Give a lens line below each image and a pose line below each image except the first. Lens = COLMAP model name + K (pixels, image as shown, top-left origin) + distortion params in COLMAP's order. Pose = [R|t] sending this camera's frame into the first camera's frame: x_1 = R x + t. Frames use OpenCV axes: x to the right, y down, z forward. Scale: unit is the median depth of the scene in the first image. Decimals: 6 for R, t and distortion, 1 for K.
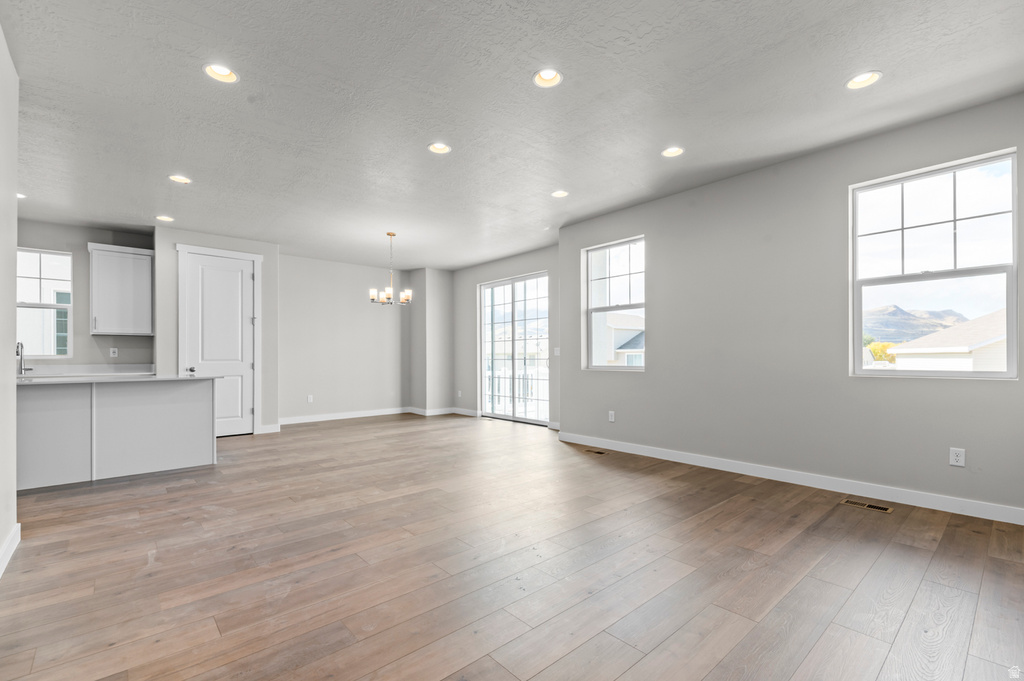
lens RADIAL K [[446.5, 0, 516.6], [0, 446.5, 355.8], [0, 0, 1]] dist [-0.003003, -0.000180]
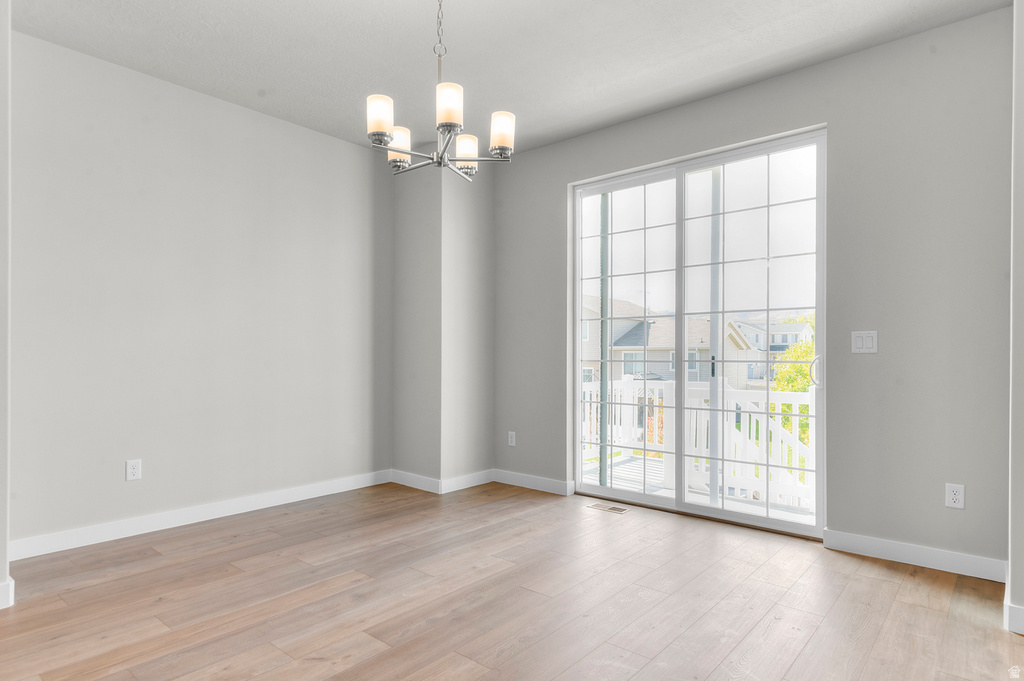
lens RADIAL K [[539.6, 0, 510.1], [0, 539.6, 349.7], [0, 0, 1]] dist [0.005191, -0.000074]
pose [[0.989750, 0.007982, 0.142586, -0.214833], [-0.006870, 0.999942, -0.008290, 0.002834], [-0.142644, 0.007225, 0.989748, 0.498259]]
